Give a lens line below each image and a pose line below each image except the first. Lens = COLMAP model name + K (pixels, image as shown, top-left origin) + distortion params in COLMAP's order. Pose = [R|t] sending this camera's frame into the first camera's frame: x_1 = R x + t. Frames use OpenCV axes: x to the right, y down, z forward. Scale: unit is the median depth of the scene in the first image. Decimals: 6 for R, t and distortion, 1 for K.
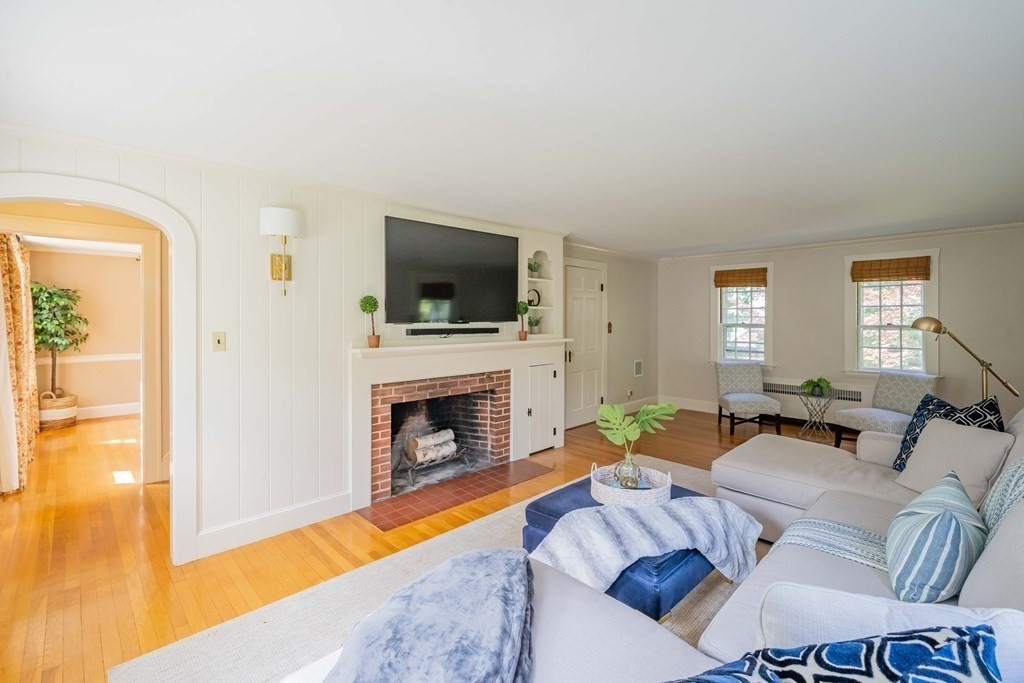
lens RADIAL K [[449.8, 0, 534.9], [0, 449.8, 318.4], [0, 0, 1]] dist [0.001795, -0.000756]
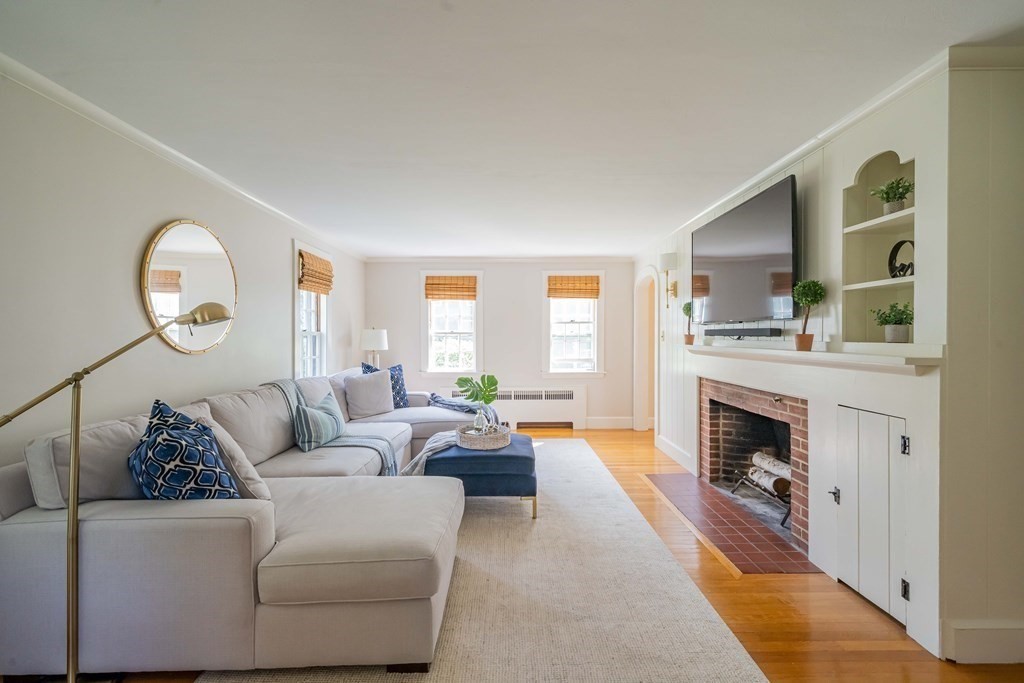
lens RADIAL K [[449.8, 0, 512.0], [0, 449.8, 337.8], [0, 0, 1]] dist [0.001795, -0.000756]
pose [[-0.707336, 0.000651, -0.706878, 0.663292], [-0.003549, 0.999984, 0.004472, 0.033474], [0.706869, 0.005671, -0.707322, 1.203220]]
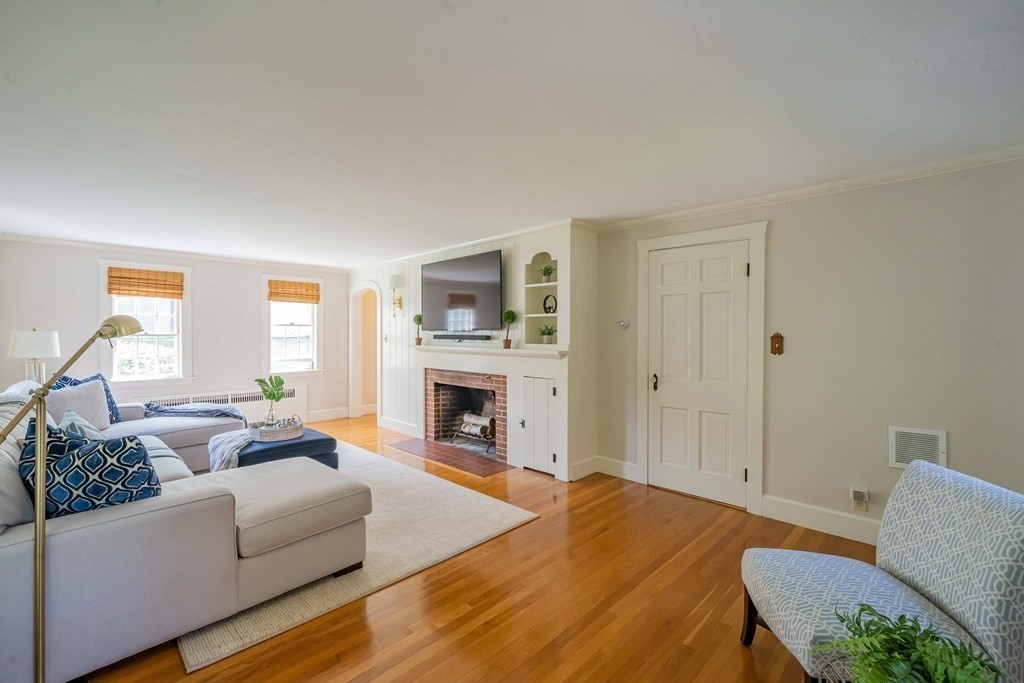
lens RADIAL K [[449.8, 0, 511.1], [0, 449.8, 338.3], [0, 0, 1]] dist [0.001795, -0.000756]
pose [[0.001833, 0.009245, -0.999956, 1.050519], [-0.005175, 0.999944, 0.009236, 0.017053], [0.999985, 0.005158, 0.001880, 1.063119]]
